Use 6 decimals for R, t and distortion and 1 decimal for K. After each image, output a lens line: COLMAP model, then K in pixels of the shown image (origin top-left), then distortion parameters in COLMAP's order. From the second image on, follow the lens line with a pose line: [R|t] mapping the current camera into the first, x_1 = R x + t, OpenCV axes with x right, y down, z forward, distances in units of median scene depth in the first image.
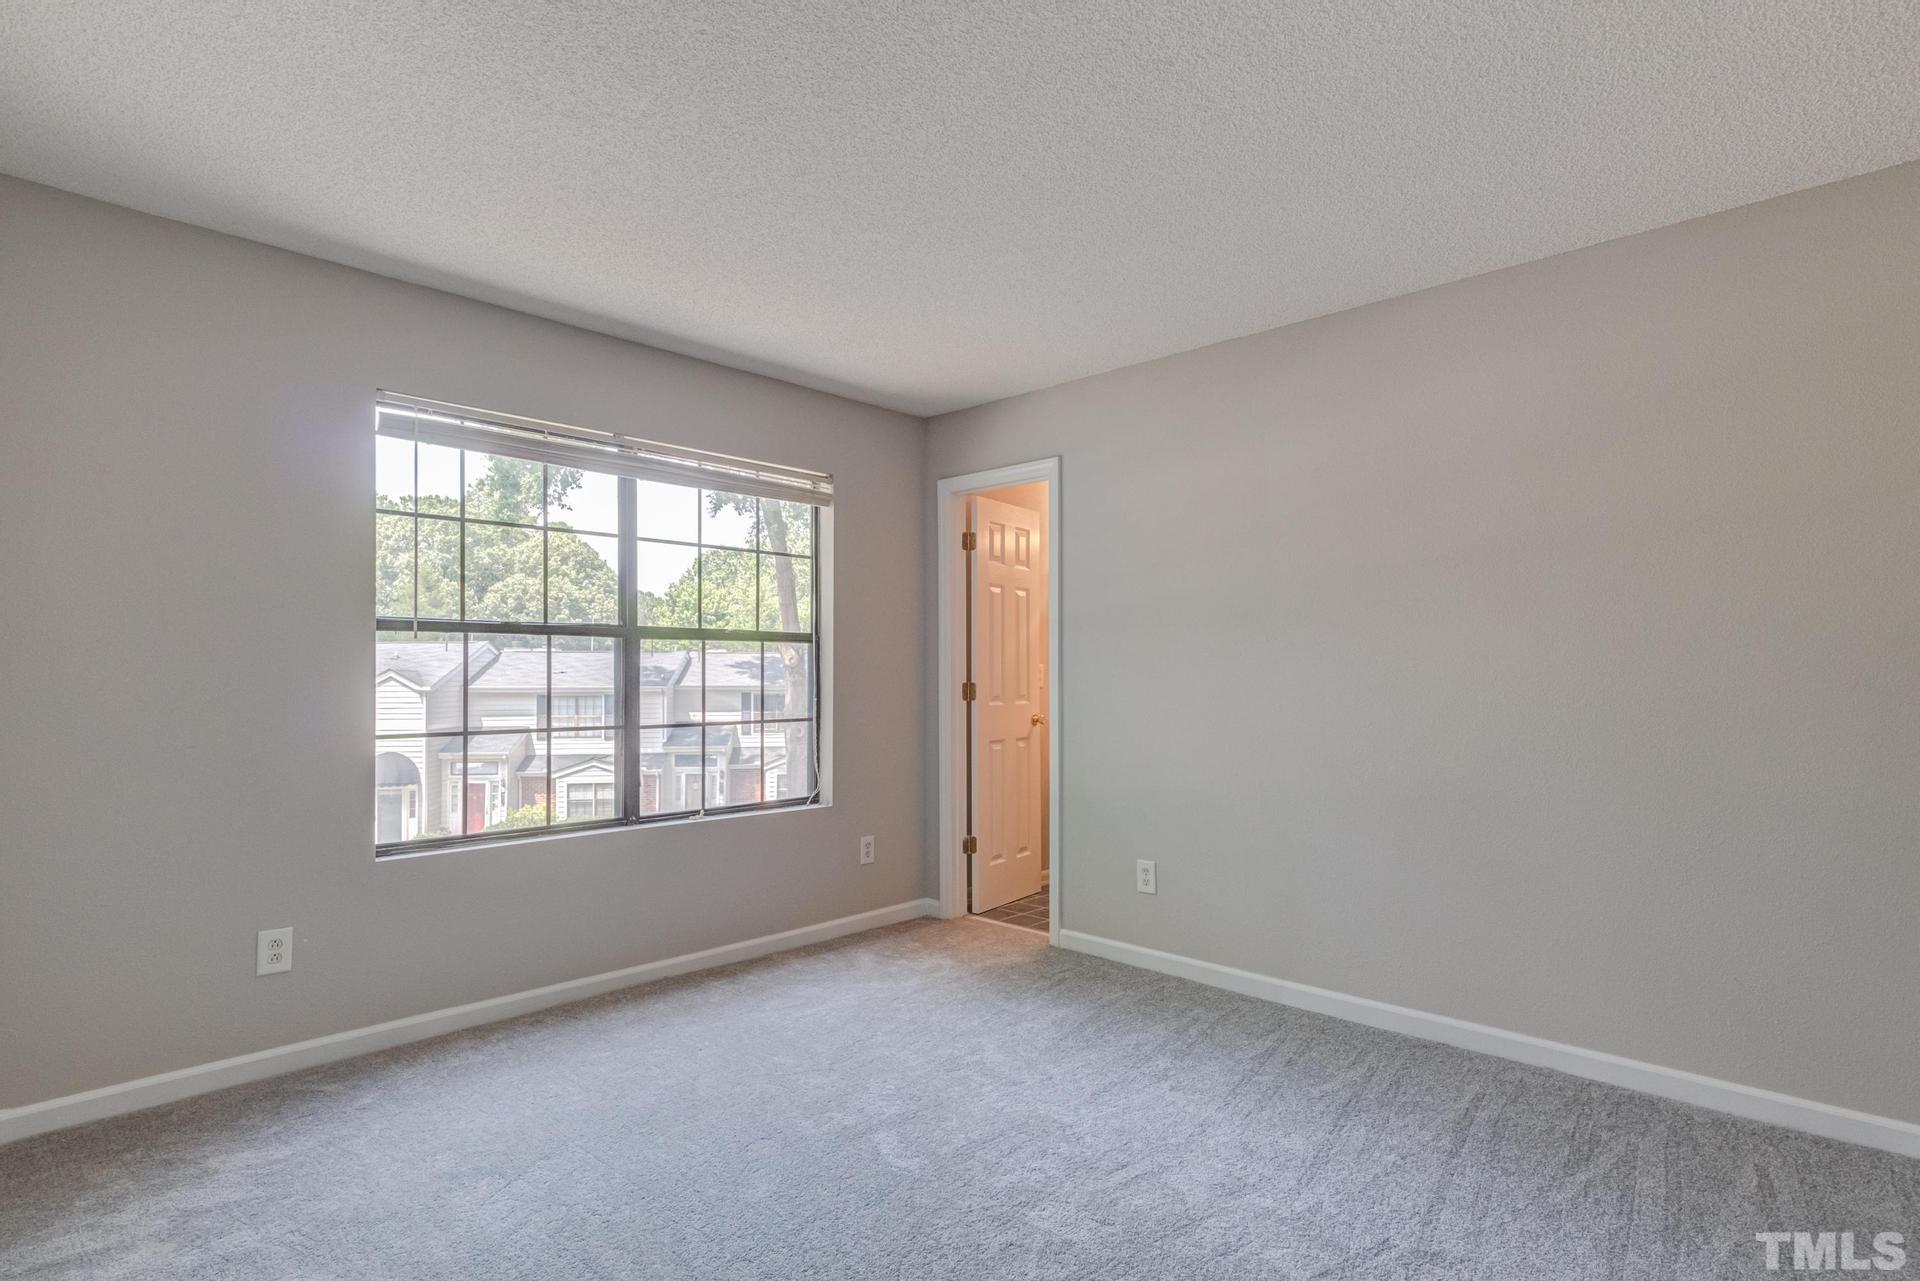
lens RADIAL K [[994.4, 0, 962.6], [0, 994.4, 676.8], [0, 0, 1]] dist [0.019649, -0.000677]
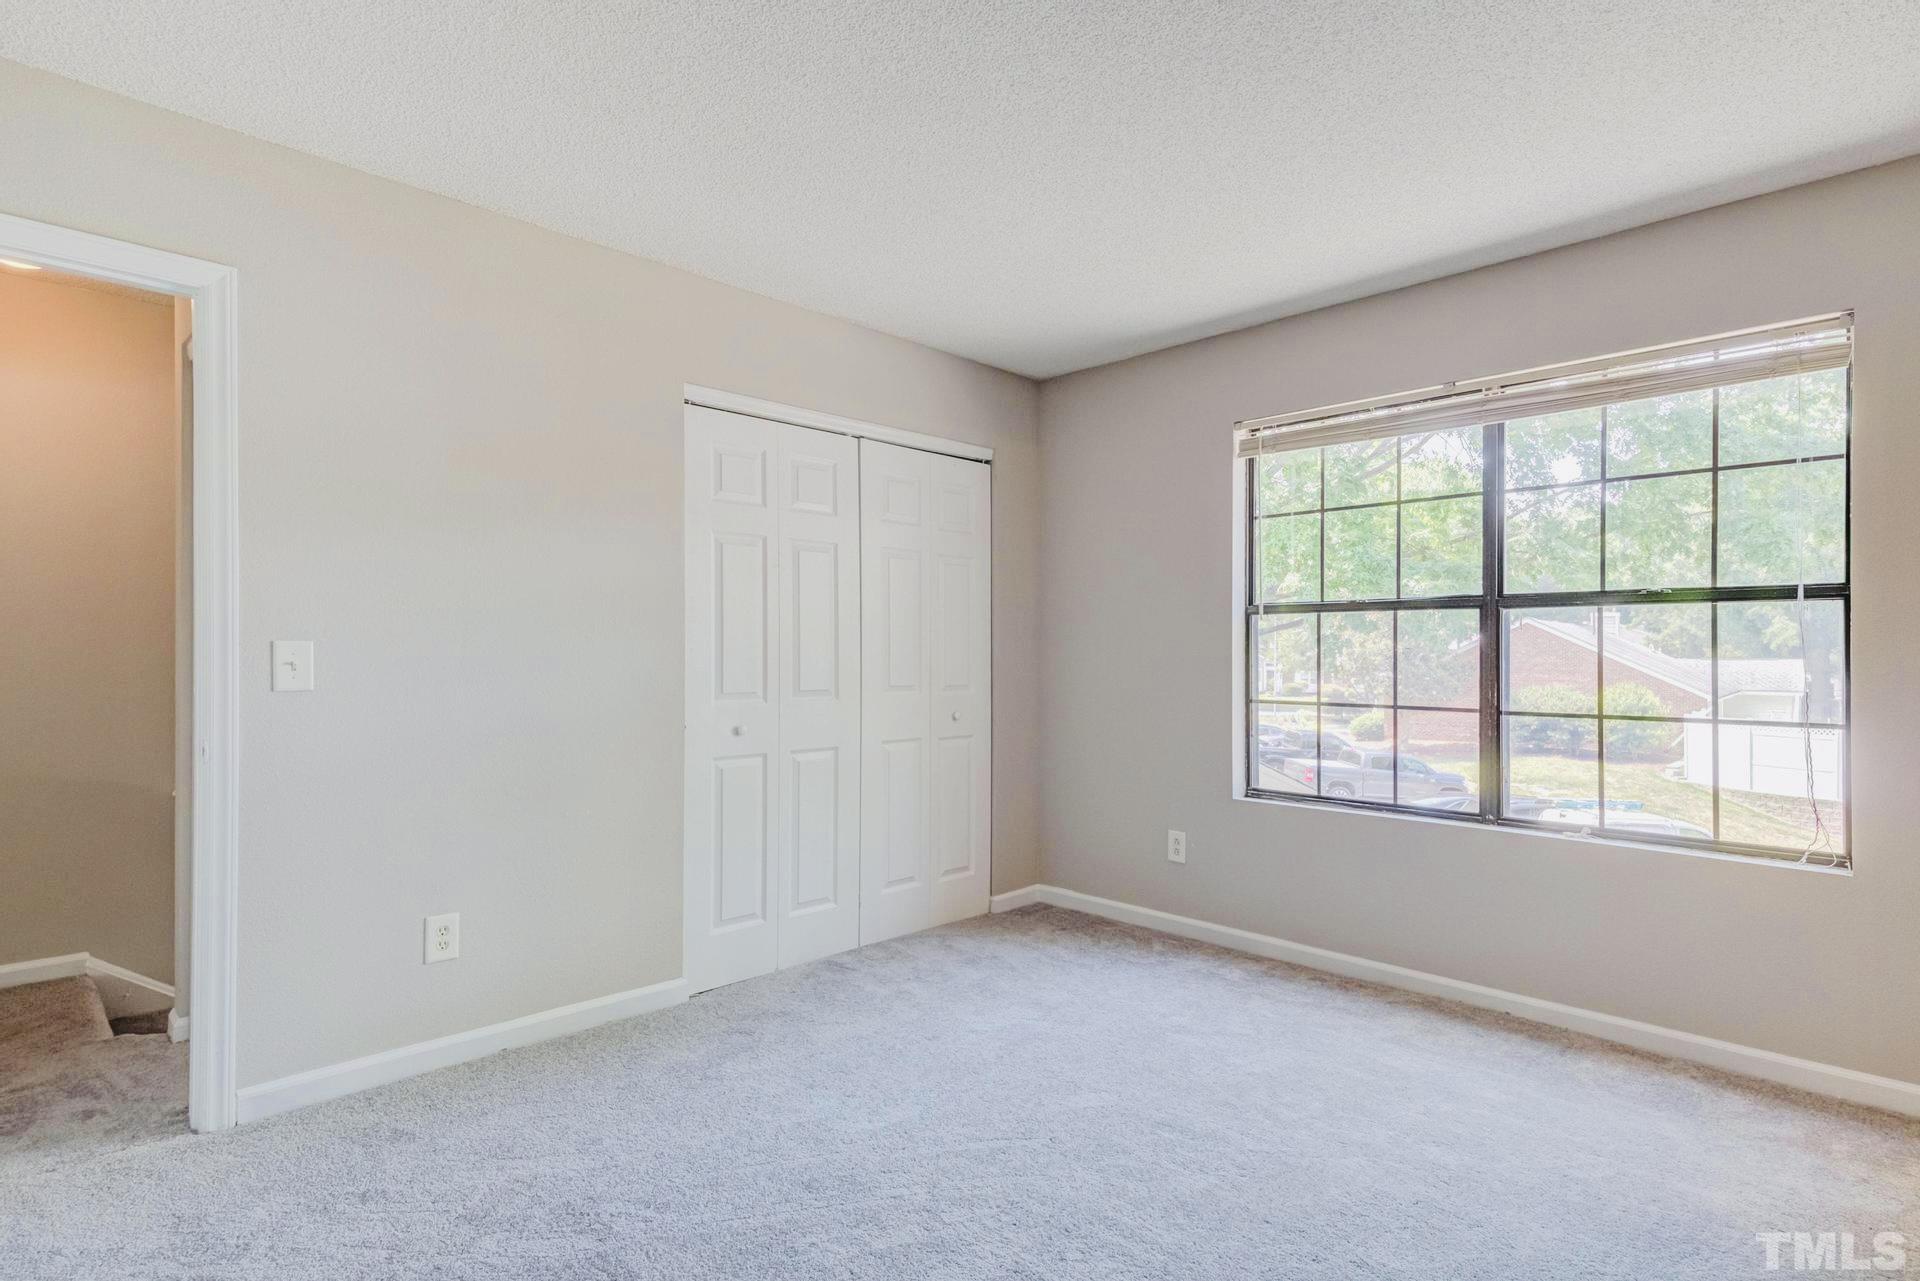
lens RADIAL K [[994.4, 0, 962.6], [0, 994.4, 676.8], [0, 0, 1]] dist [0.019649, -0.000677]
pose [[-0.023831, 0.026326, -0.999369, 0.616196], [-0.005872, 0.999632, 0.026473, -0.000005], [0.999699, 0.006500, -0.023668, 0.633918]]
